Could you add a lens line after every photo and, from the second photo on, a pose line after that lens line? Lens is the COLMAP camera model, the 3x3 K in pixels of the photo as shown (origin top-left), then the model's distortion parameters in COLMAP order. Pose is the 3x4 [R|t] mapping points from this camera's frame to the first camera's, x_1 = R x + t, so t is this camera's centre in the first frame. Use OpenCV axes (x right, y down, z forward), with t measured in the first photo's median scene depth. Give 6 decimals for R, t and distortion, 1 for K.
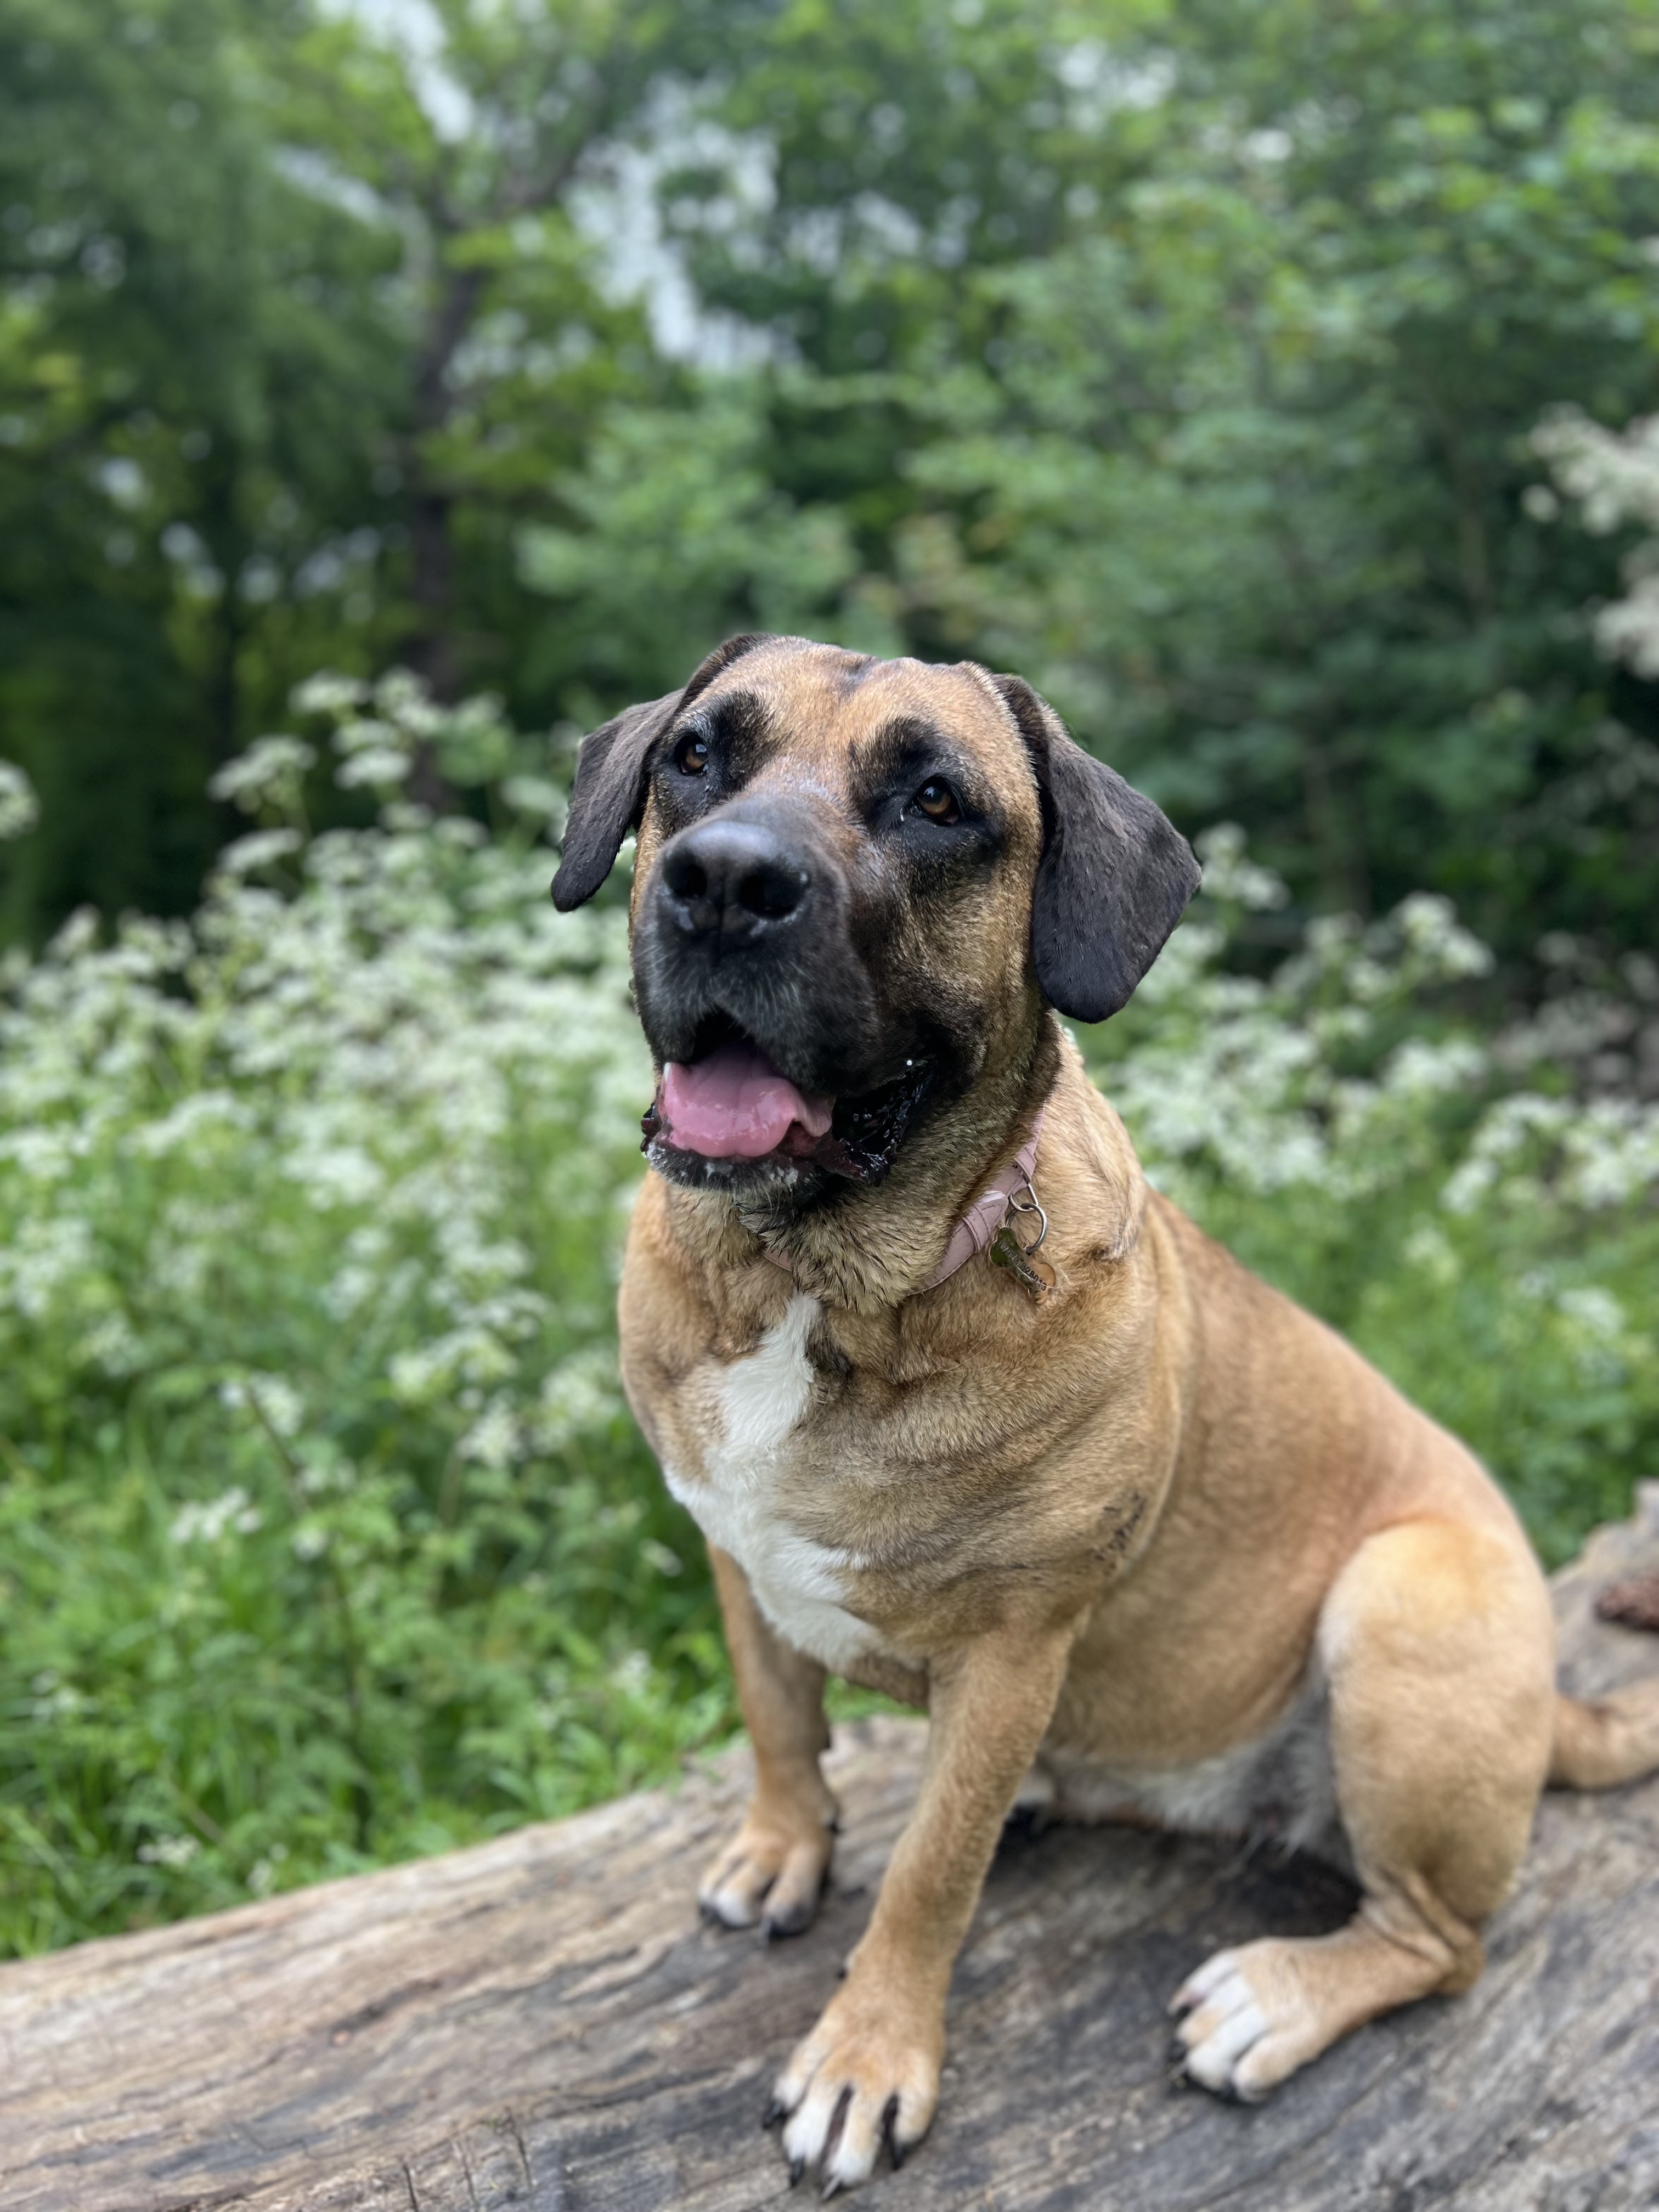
lens RADIAL K [[1697.9, 0, 837.4], [0, 1697.9, 1112.4], [0, 0, 1]] dist [0.044561, -0.050794]
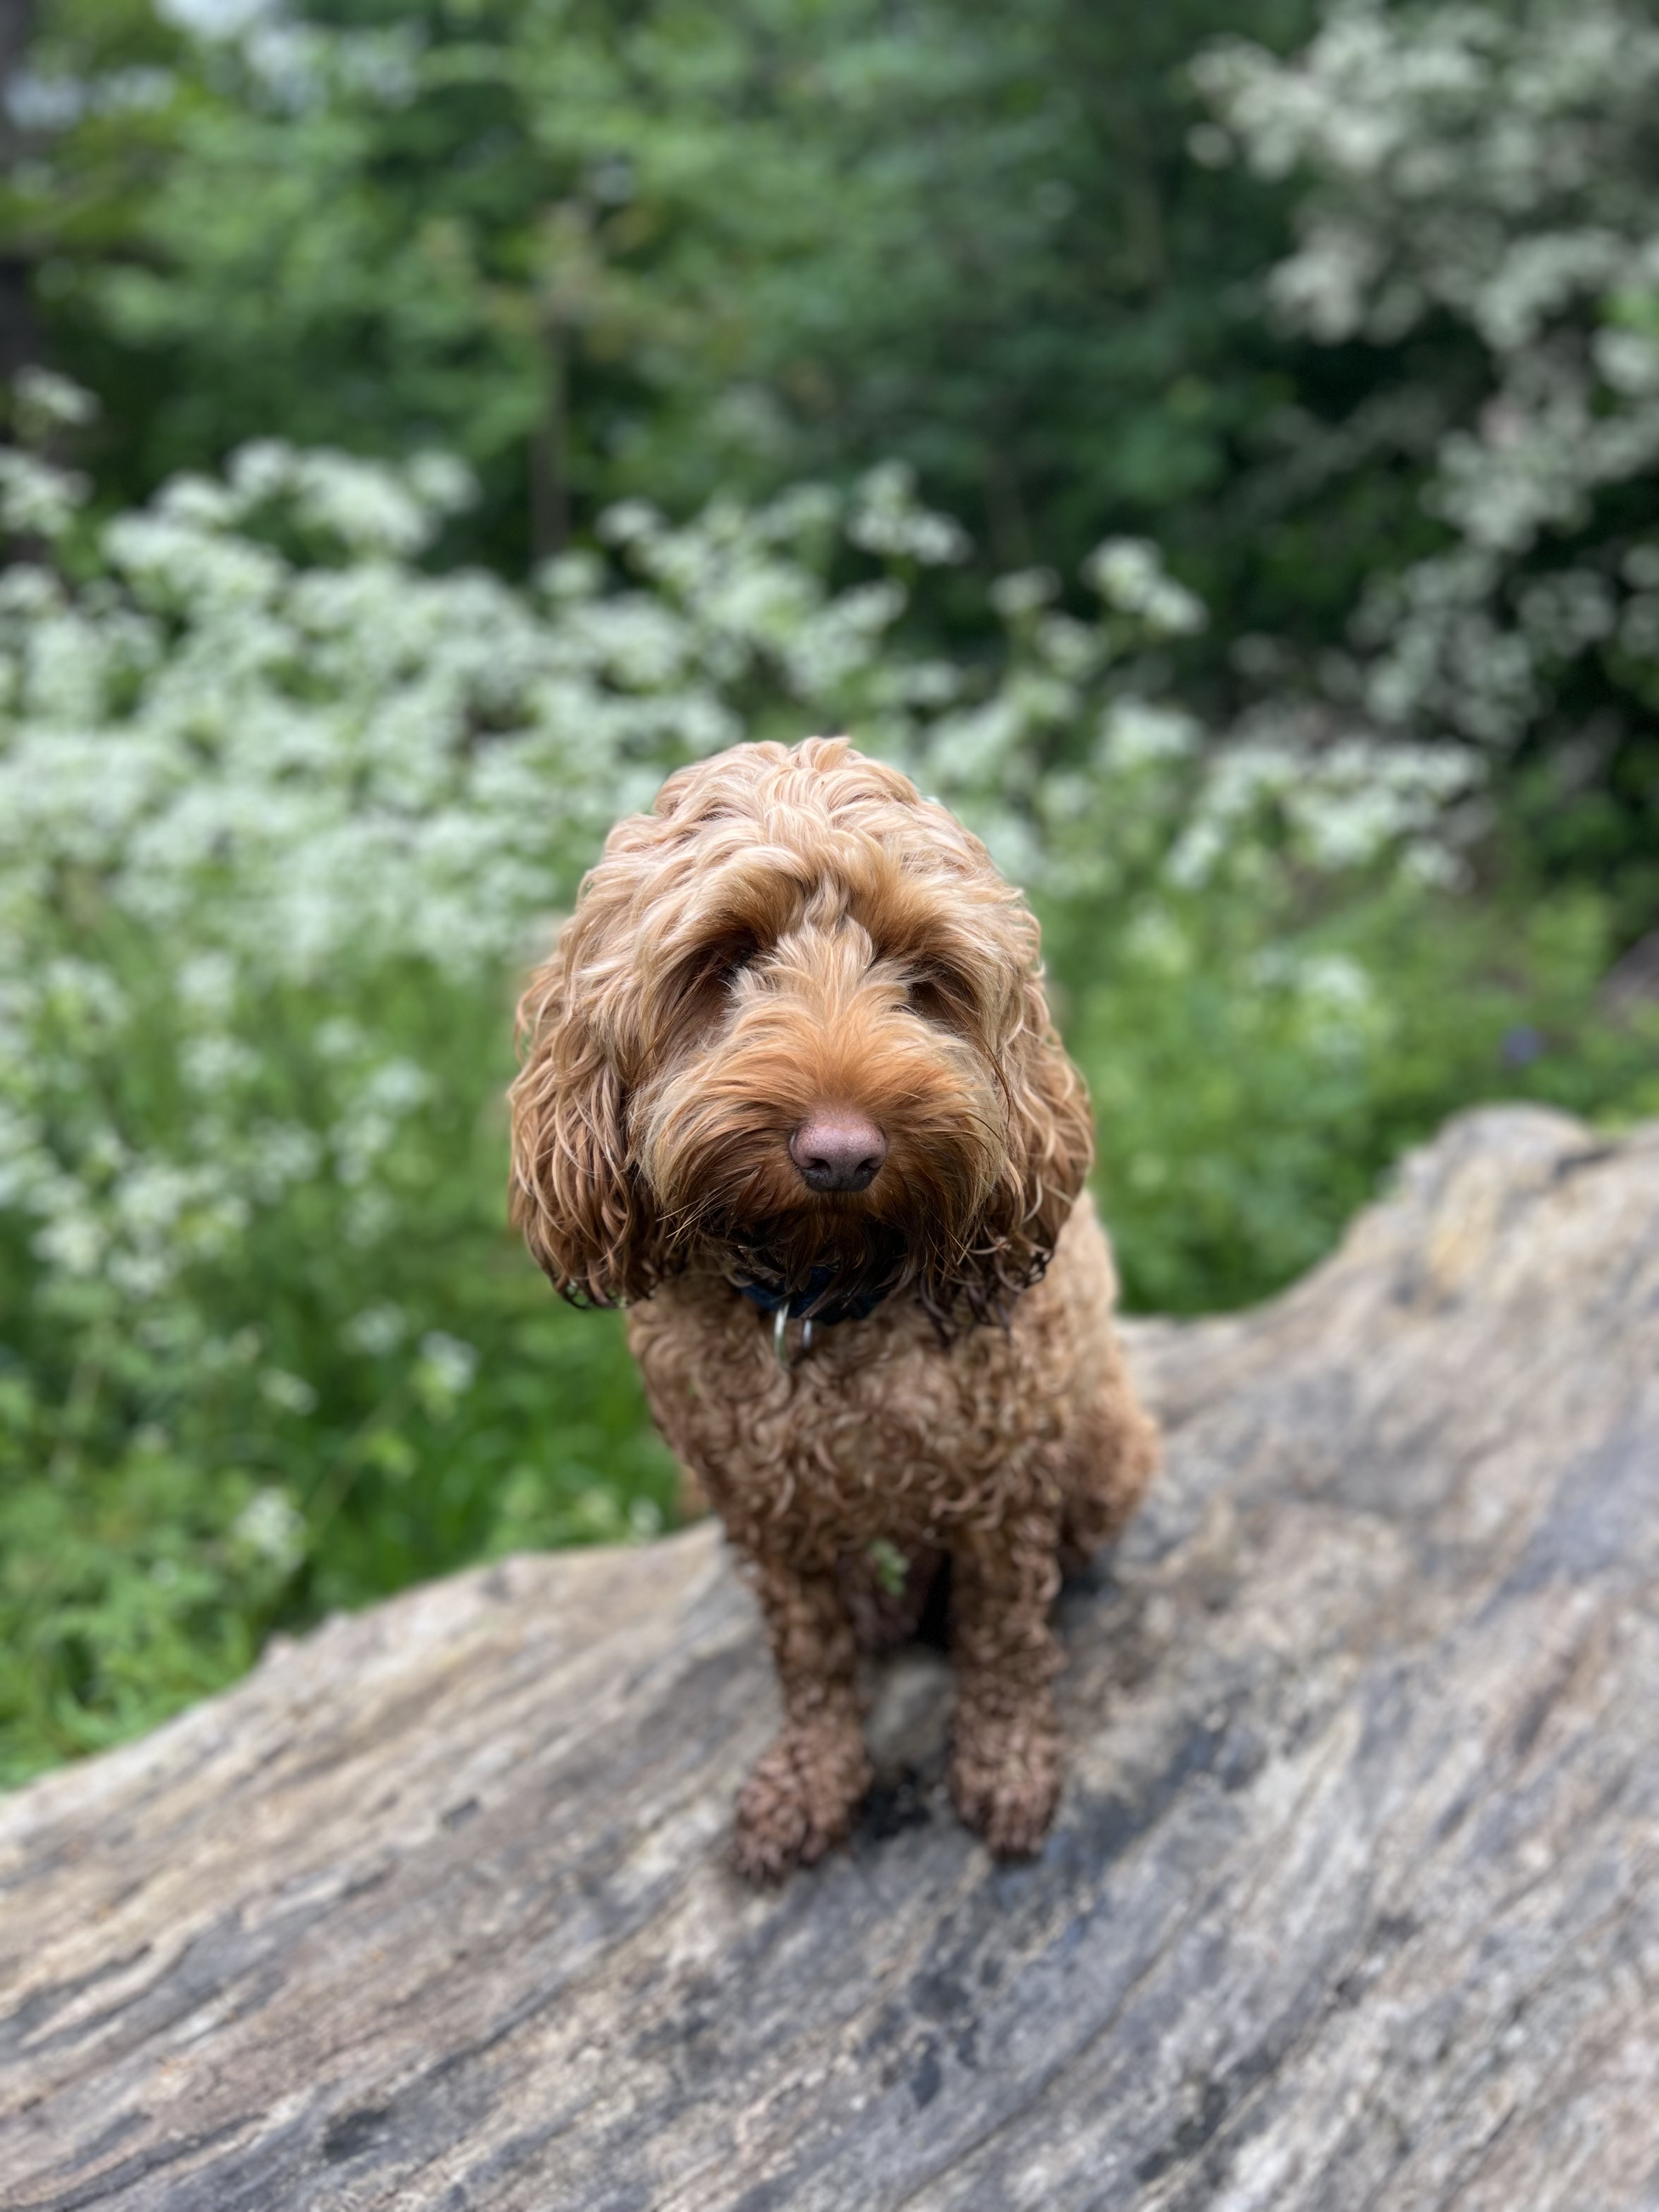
lens RADIAL K [[1697.9, 0, 831.7], [0, 1697.9, 1113.8], [0, 0, 1]] dist [0.044561, -0.050794]
pose [[0.983437, -0.115773, 0.139454, 0.105175], [0.098228, 0.987061, 0.126737, 0.094126], [-0.152322, -0.110939, 0.982085, 0.318843]]
